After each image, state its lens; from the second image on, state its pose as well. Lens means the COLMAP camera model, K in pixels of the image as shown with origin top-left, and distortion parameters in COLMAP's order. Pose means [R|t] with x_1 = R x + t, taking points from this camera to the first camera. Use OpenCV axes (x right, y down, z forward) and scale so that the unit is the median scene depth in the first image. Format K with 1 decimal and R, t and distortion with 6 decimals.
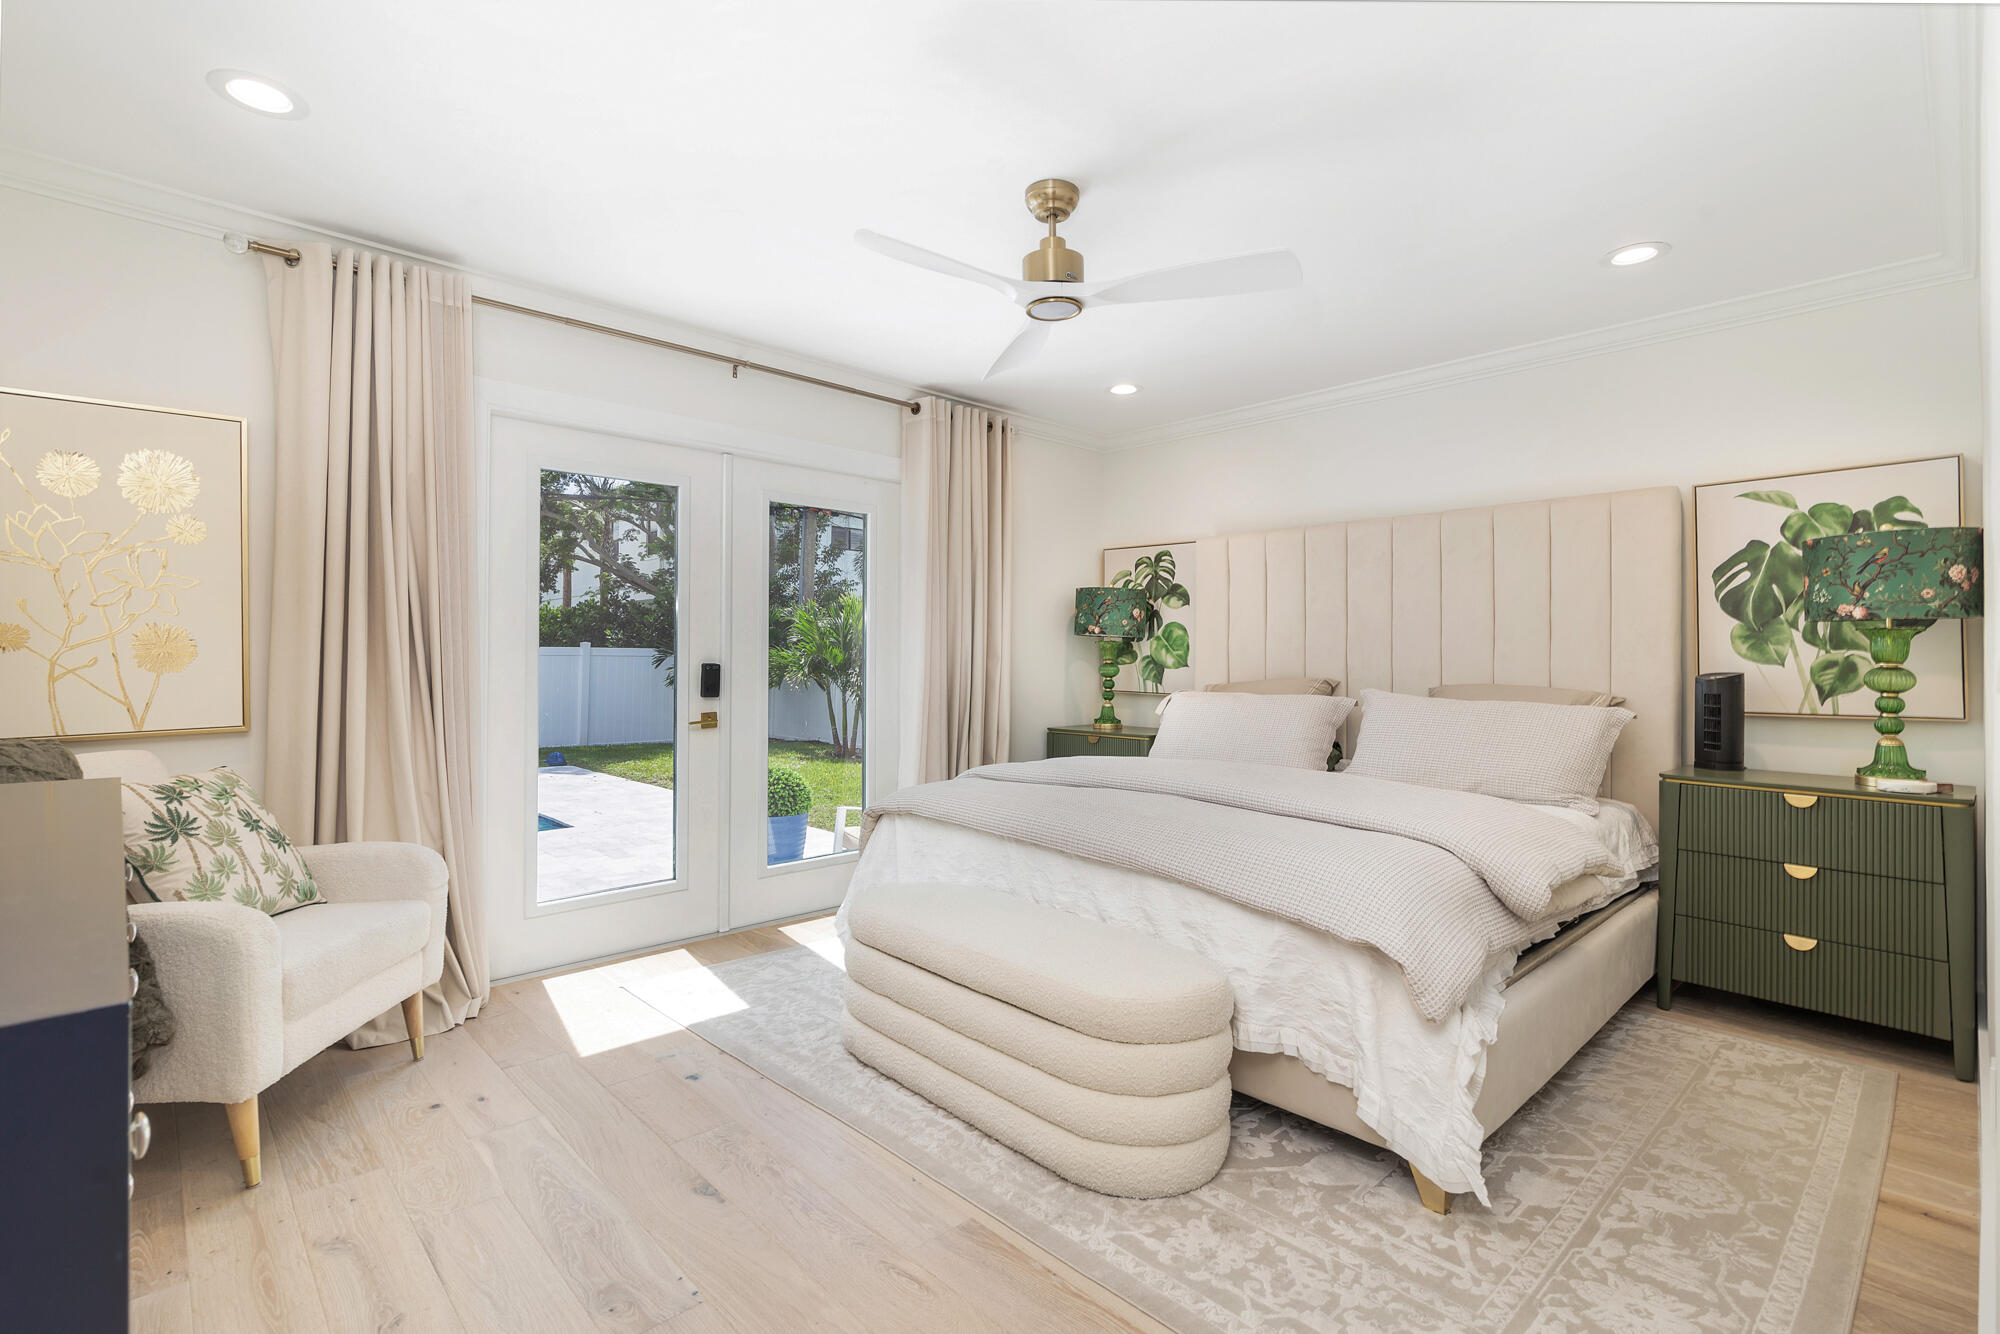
lens RADIAL K [[916.8, 0, 996.7], [0, 916.8, 659.6], [0, 0, 1]] dist [0.000416, 0.000132]
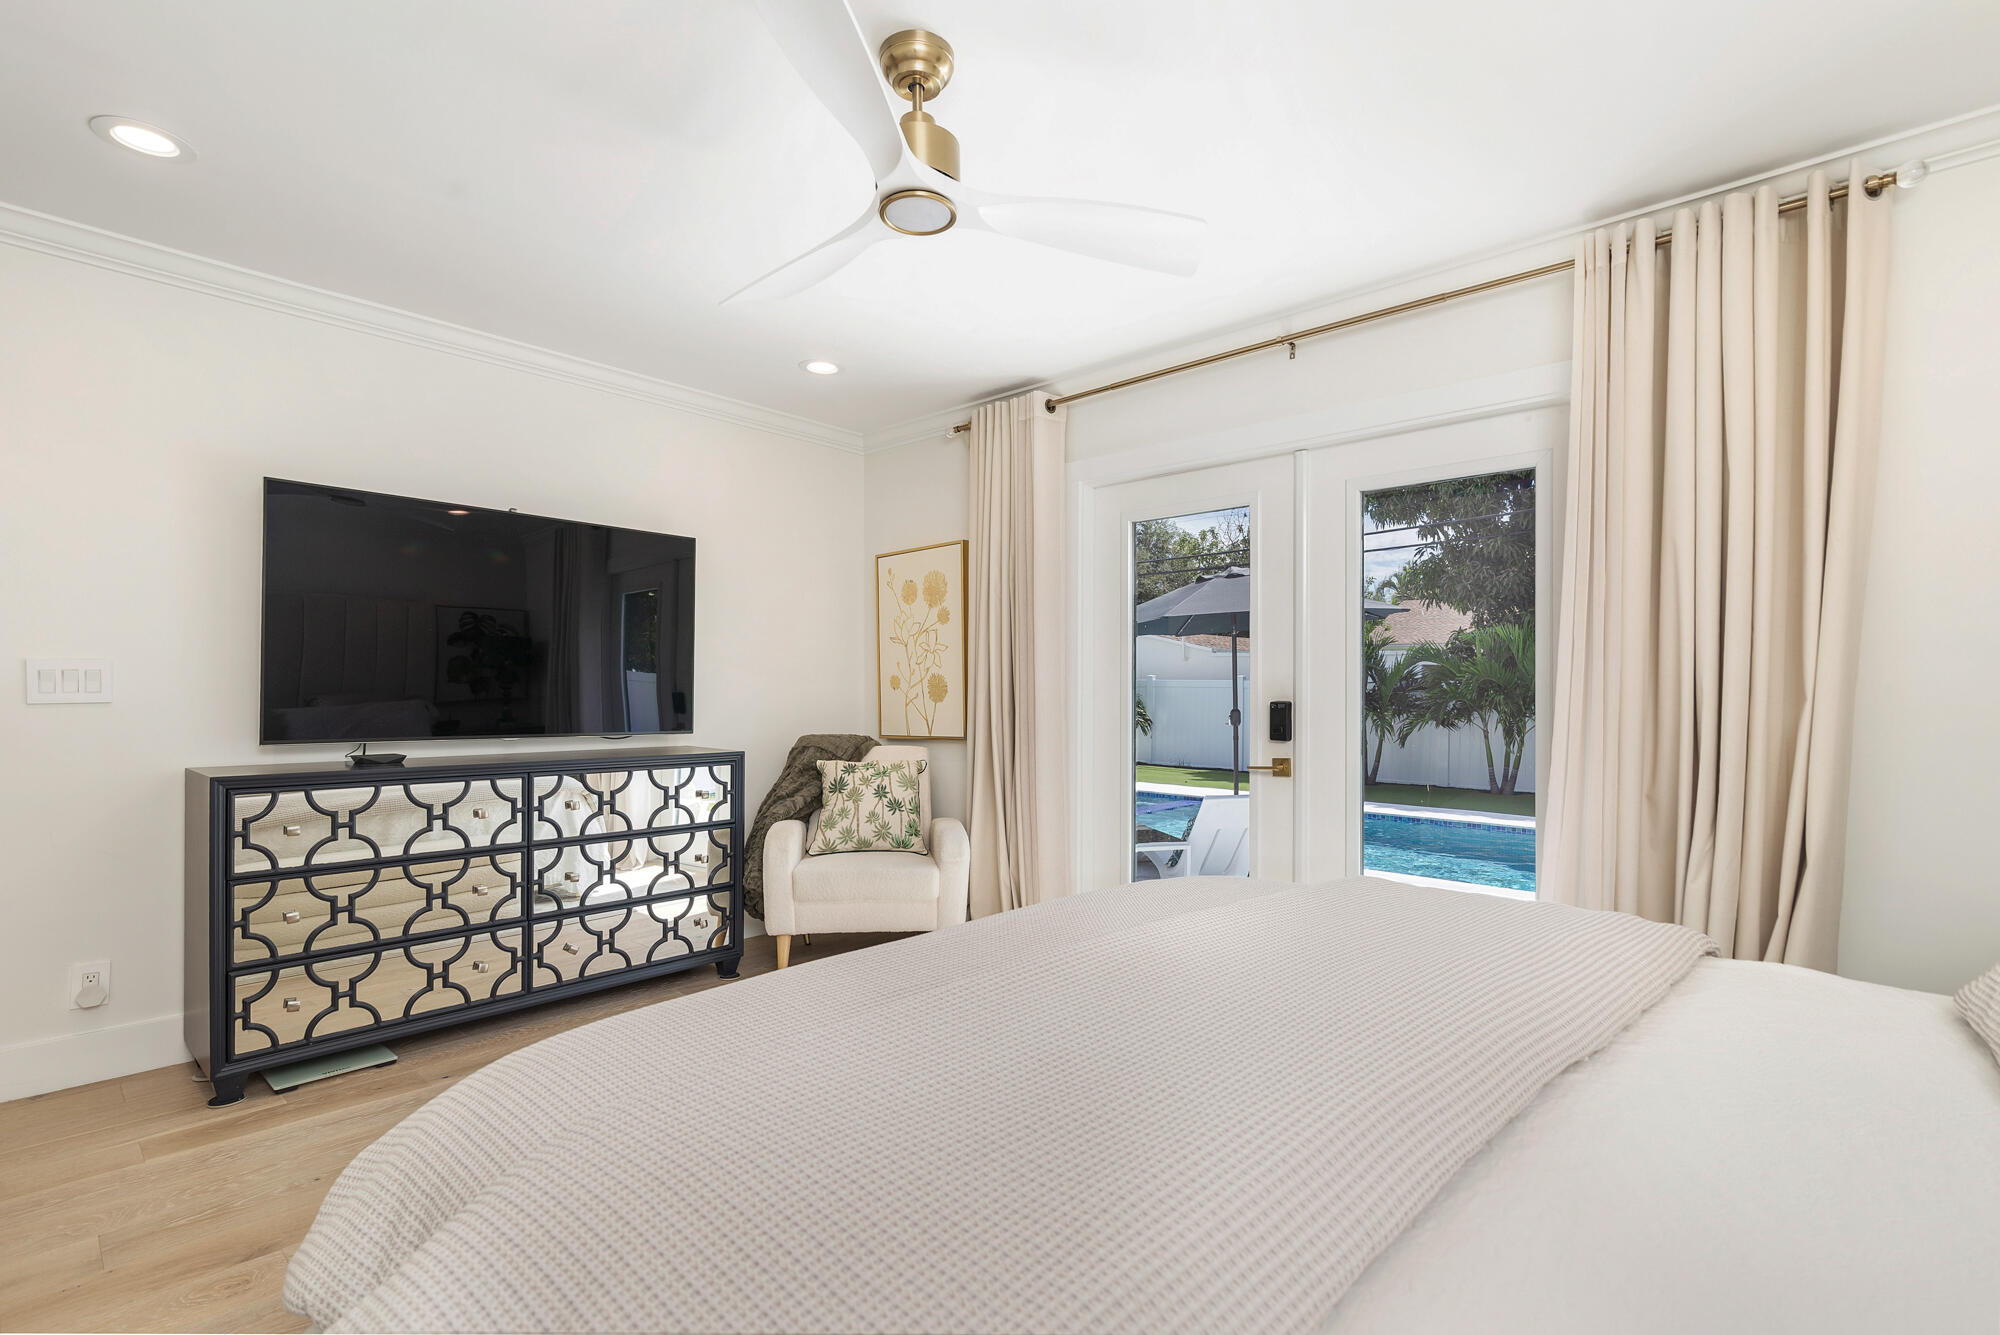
lens RADIAL K [[914.1, 0, 995.4], [0, 914.1, 684.5], [0, 0, 1]] dist [0.000078, -0.000025]
pose [[0.065221, -0.000820, -0.997871, 0.569479], [-0.002189, 0.999997, -0.000965, -0.010938], [0.997868, 0.002247, 0.065219, 0.736083]]
